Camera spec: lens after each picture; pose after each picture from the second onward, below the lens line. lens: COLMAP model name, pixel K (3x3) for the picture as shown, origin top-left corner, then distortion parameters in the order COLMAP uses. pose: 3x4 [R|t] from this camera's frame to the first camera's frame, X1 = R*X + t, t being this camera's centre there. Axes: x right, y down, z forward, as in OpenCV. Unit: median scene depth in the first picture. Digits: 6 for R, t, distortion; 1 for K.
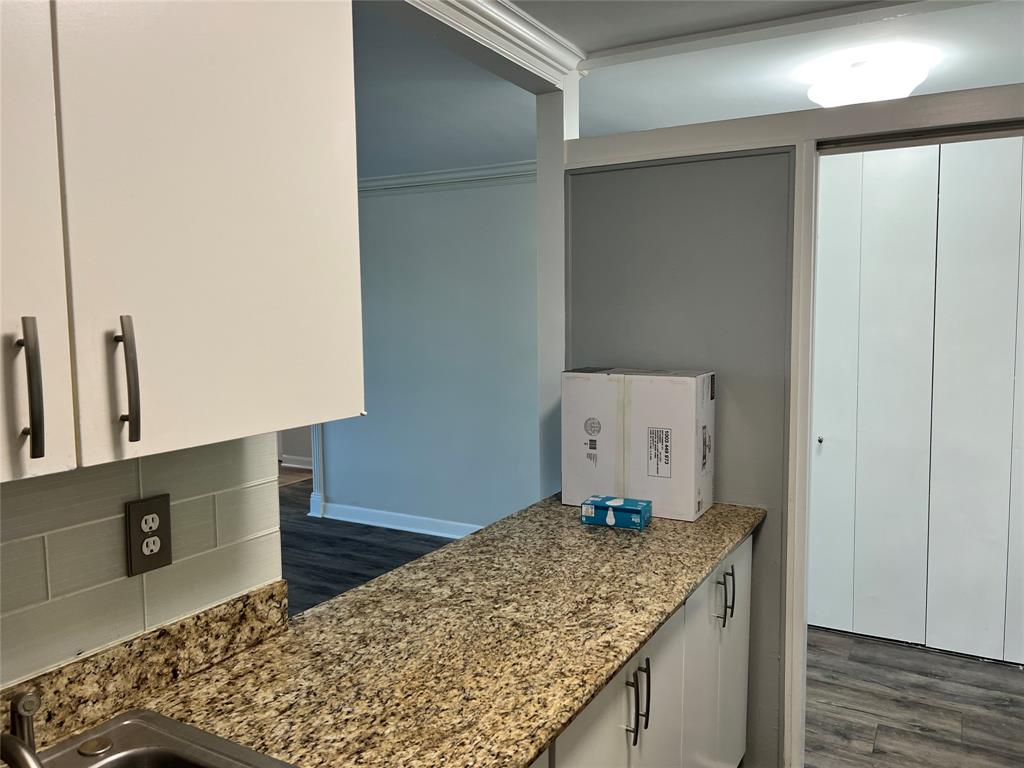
lens RADIAL K [[776.3, 0, 542.6], [0, 776.3, 377.8], [0, 0, 1]] dist [0.052840, -0.051349]
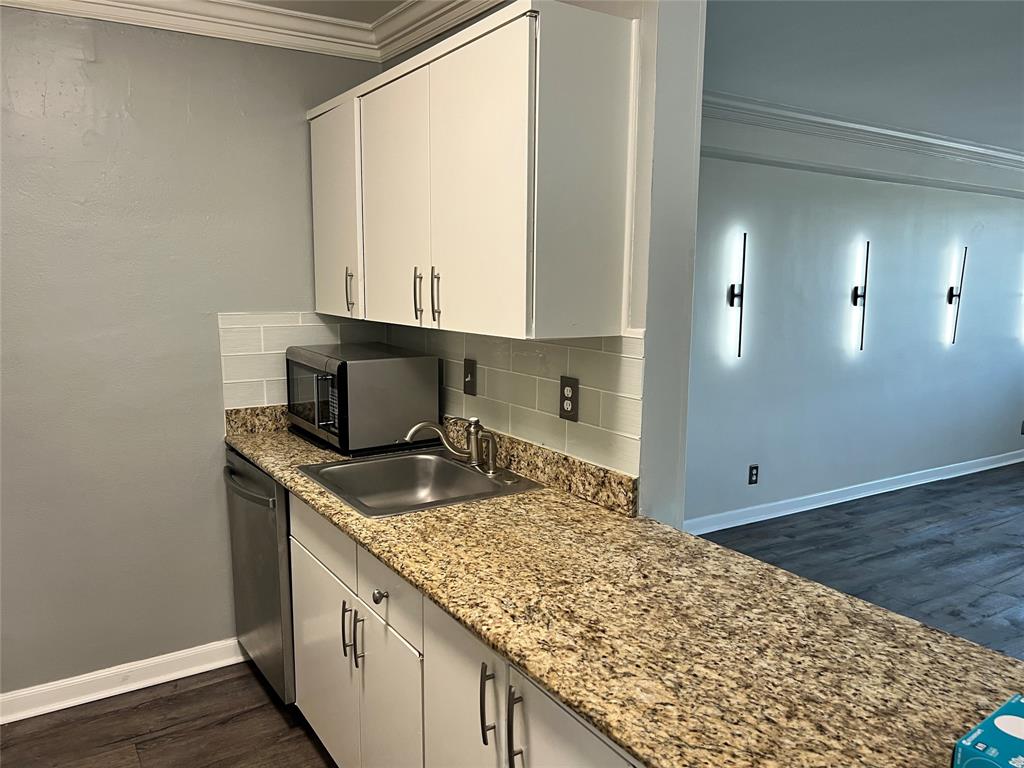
lens RADIAL K [[776.3, 0, 515.7], [0, 776.3, 385.4], [0, 0, 1]] dist [0.052840, -0.051349]
pose [[-0.480028, 0.120474, -0.868942, 0.857284], [-0.087158, 0.979075, 0.183892, -0.108609], [0.872913, 0.164009, -0.459483, 1.411890]]
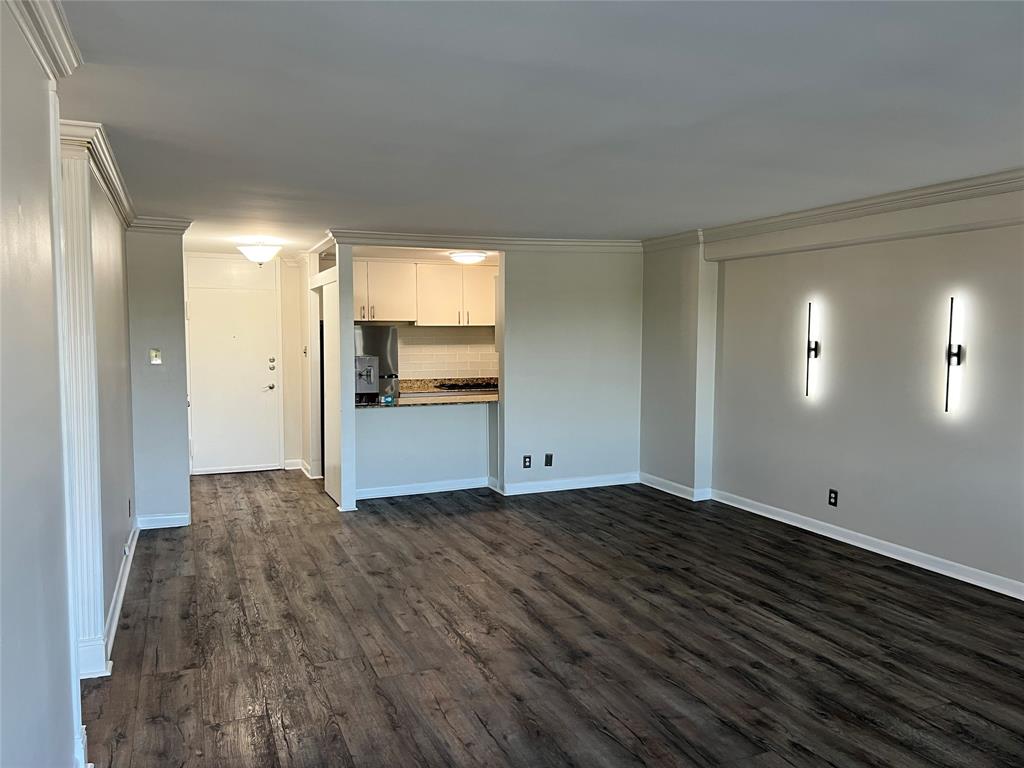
lens RADIAL K [[776.3, 0, 518.2], [0, 776.3, 384.7], [0, 0, 1]] dist [0.052840, -0.051349]
pose [[-0.780275, -0.036573, 0.624366, -3.514934], [0.061918, 0.988868, 0.135303, -0.421742], [-0.622364, 0.144233, -0.769324, 4.713639]]
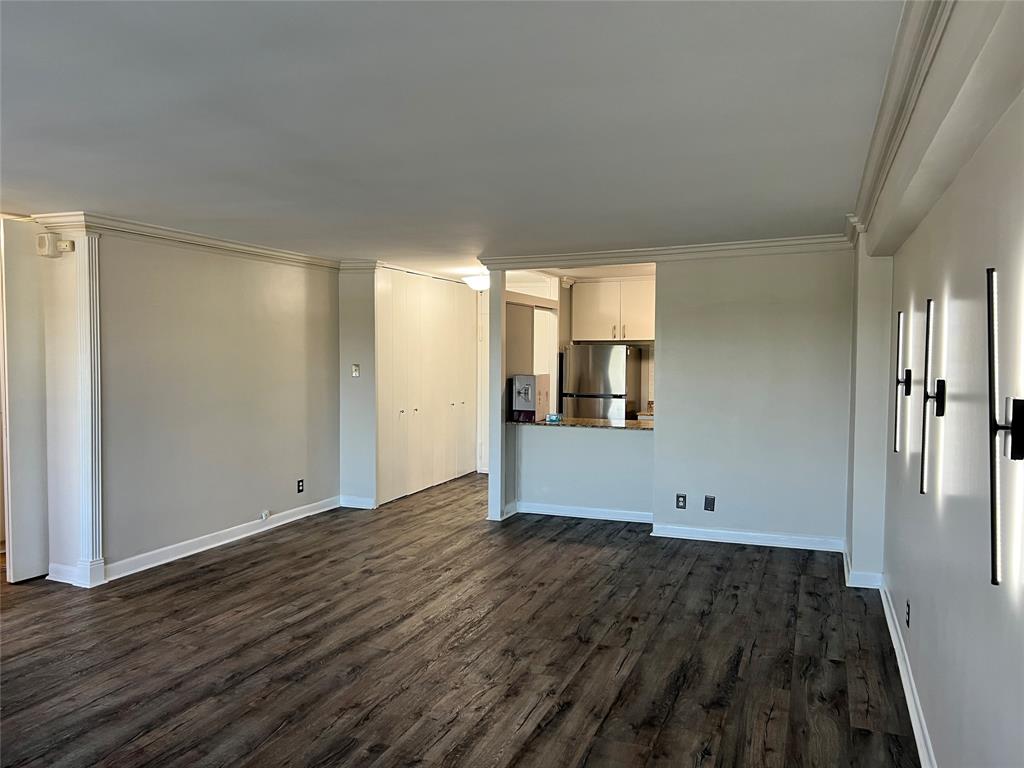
lens RADIAL K [[776.3, 0, 514.5], [0, 776.3, 378.7], [0, 0, 1]] dist [0.052840, -0.051349]
pose [[-0.112689, -0.031877, 0.993119, -4.648084], [0.086376, 0.995387, 0.041751, -0.202855], [-0.989869, 0.090487, -0.109416, 2.294442]]
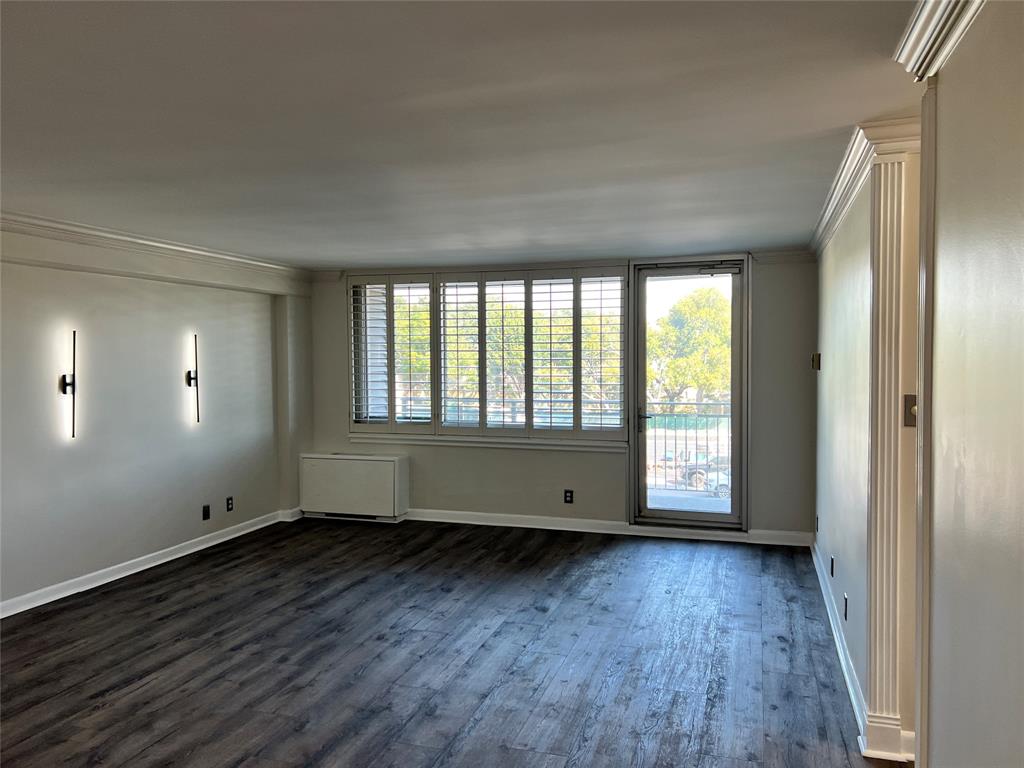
lens RADIAL K [[776.3, 0, 513.4], [0, 776.3, 381.7], [0, 0, 1]] dist [0.052840, -0.051349]
pose [[0.181884, 0.042120, -0.982418, 0.157835], [-0.085201, 0.996000, 0.026928, -0.286457], [0.979622, 0.078805, 0.184745, 2.717404]]
